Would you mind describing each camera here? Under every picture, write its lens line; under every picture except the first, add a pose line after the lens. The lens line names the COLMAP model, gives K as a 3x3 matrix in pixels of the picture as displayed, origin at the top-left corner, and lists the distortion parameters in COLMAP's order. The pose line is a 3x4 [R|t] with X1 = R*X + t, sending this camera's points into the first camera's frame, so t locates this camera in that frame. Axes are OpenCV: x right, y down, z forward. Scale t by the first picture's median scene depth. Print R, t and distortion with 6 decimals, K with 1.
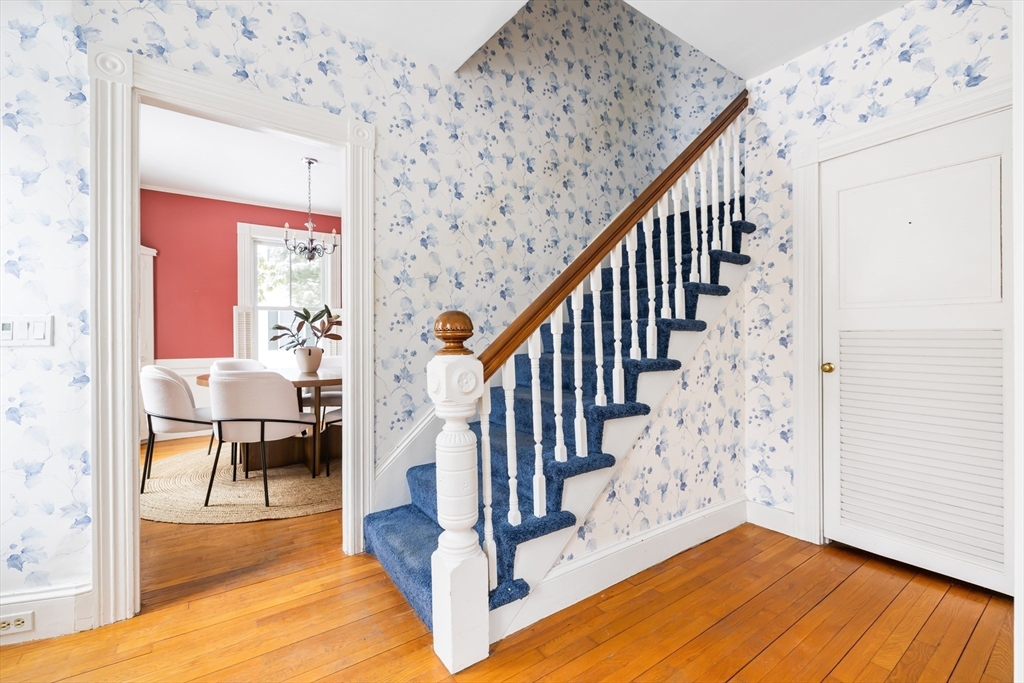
lens RADIAL K [[444.8, 0, 511.6], [0, 444.8, 334.4], [0, 0, 1]] dist [0.001533, 0.000145]
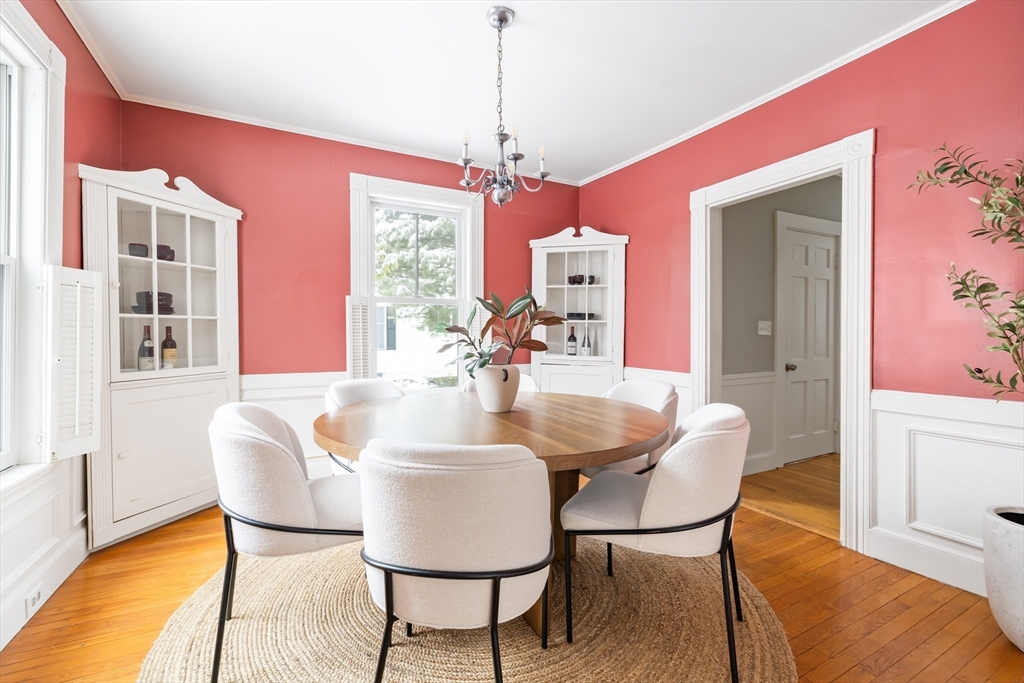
lens RADIAL K [[444.8, 0, 513.7], [0, 444.8, 341.8], [0, 0, 1]] dist [0.001533, 0.000145]
pose [[0.991616, 0.006242, -0.129065, -0.345325], [-0.003965, 0.999832, 0.017894, -0.008432], [0.129155, -0.017233, 0.991475, 0.437519]]
